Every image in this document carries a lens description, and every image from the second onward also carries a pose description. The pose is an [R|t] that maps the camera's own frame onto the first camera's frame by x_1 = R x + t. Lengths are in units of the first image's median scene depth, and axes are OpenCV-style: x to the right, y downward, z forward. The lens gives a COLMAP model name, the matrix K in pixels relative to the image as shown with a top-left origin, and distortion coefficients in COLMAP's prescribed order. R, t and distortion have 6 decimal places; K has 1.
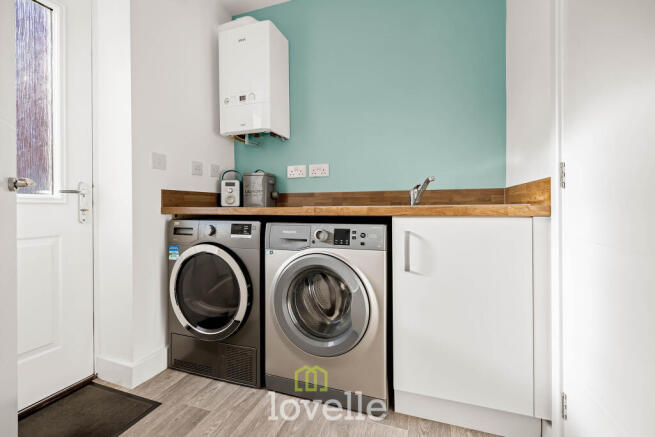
lens RADIAL K [[278.0, 0, 326.1], [0, 278.0, 207.8], [0, 0, 1]] dist [0.001988, 0.000212]
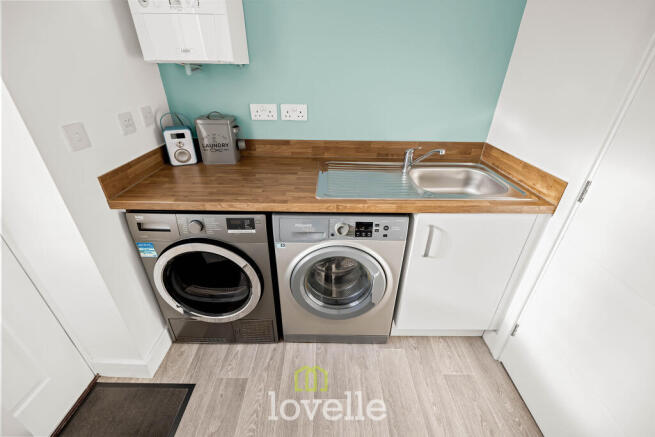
lens RADIAL K [[270.8, 0, 327.5], [0, 270.8, 218.5], [0, 0, 1]] dist [0.000607, 0.000084]
pose [[0.945540, -0.147497, 0.290169, -0.293244], [-0.008405, 0.880082, 0.474748, -0.333331], [-0.325397, -0.451332, 0.830913, 0.234307]]
